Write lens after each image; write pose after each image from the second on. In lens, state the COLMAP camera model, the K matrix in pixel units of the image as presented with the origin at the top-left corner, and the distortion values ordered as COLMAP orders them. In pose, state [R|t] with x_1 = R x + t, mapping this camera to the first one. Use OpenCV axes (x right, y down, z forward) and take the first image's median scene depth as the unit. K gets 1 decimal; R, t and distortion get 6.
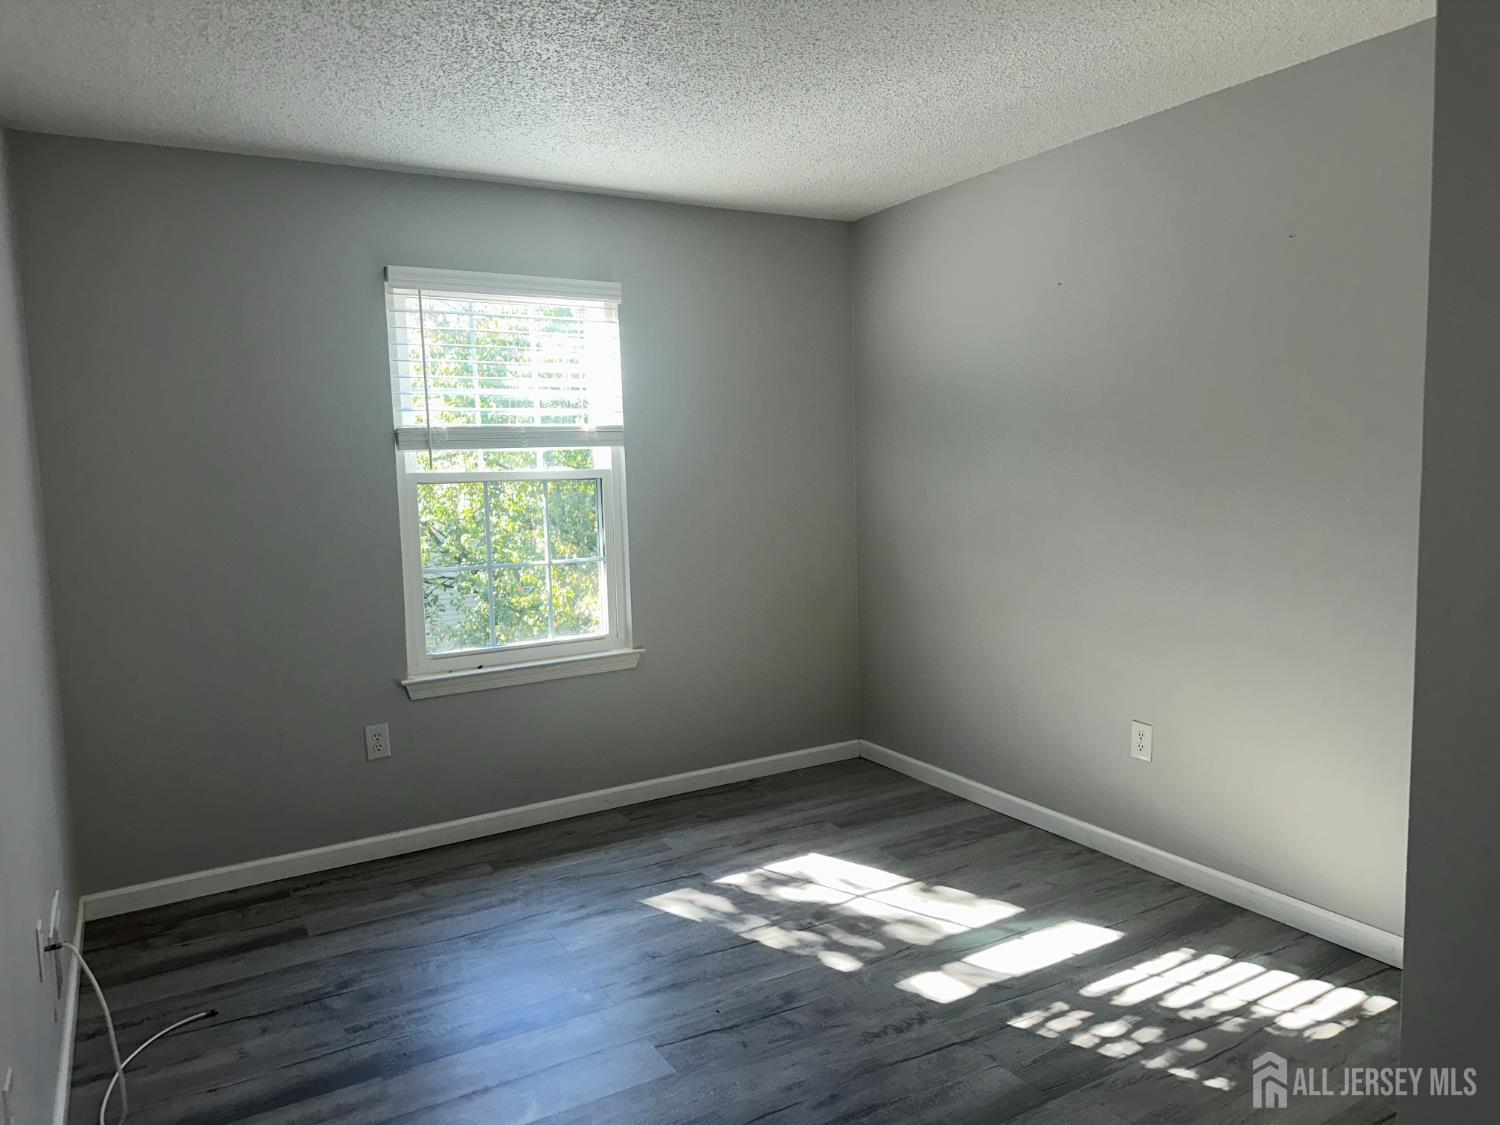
lens RADIAL K [[1059.3, 0, 750.0], [0, 1059.3, 562.5], [0, 0, 1]] dist [0.119281, -0.153017]
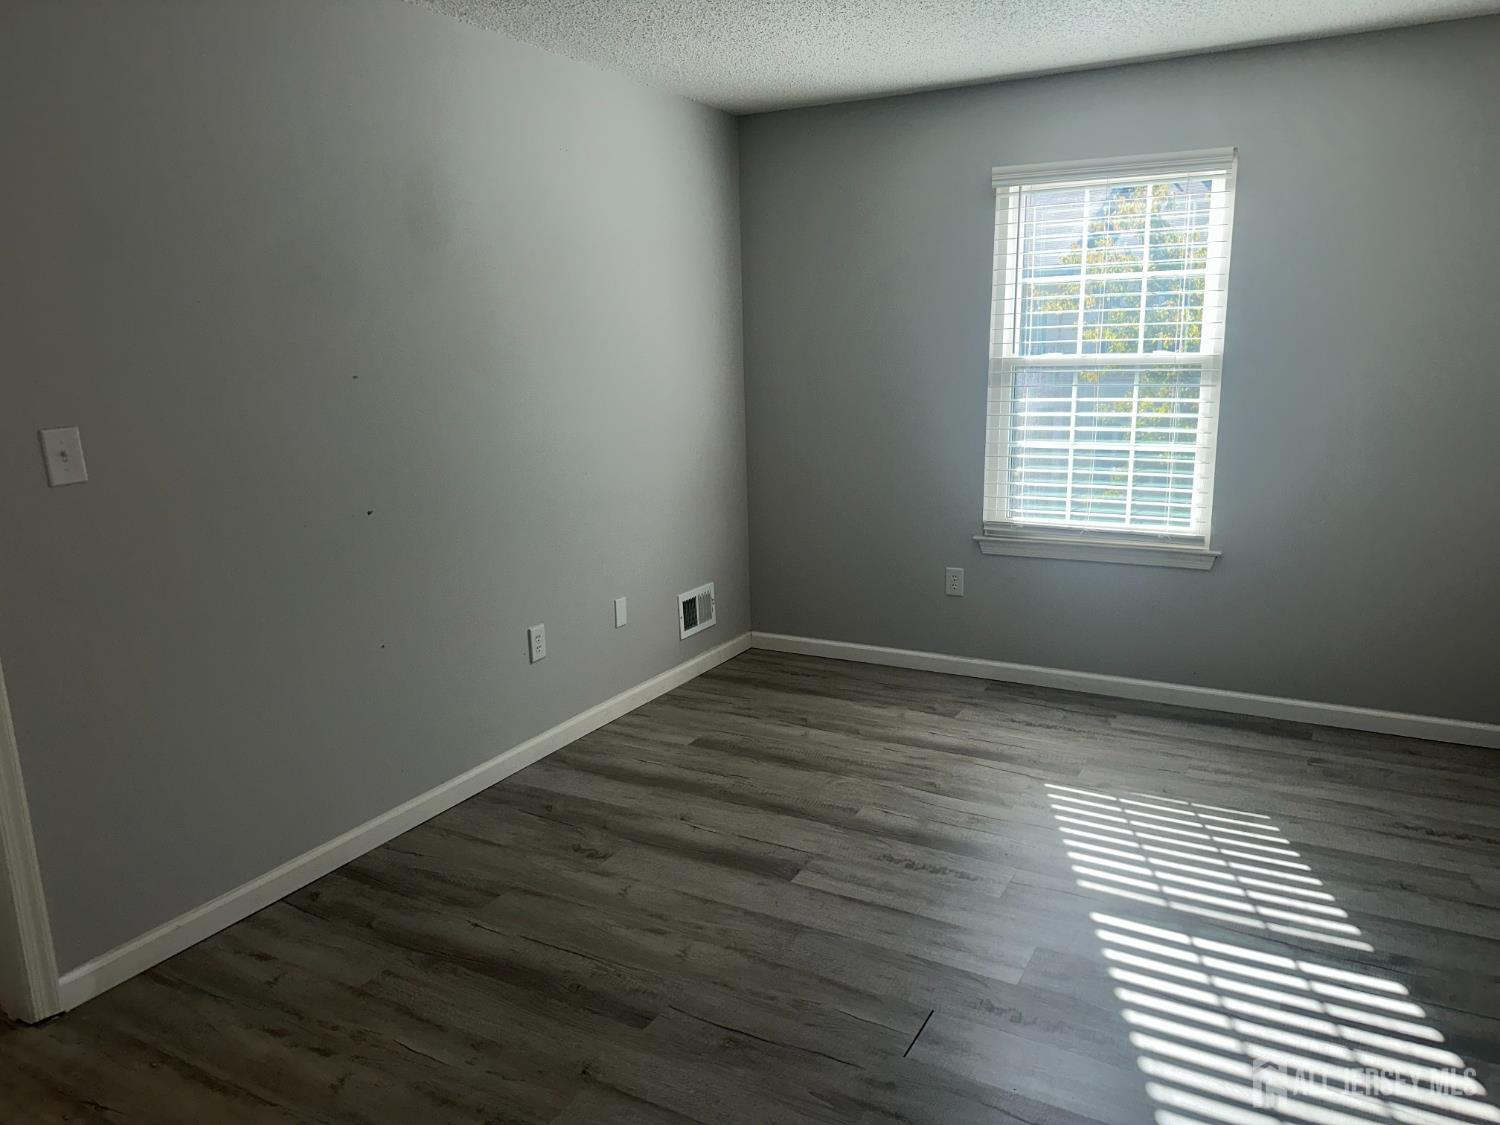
lens RADIAL K [[1059.3, 0, 750.0], [0, 1059.3, 562.5], [0, 0, 1]] dist [0.119281, -0.153017]
pose [[0.488771, 0.189483, -0.851586, 0.554486], [-0.062014, 0.981205, 0.182731, -0.051159], [0.870205, -0.036504, 0.491335, 0.161599]]
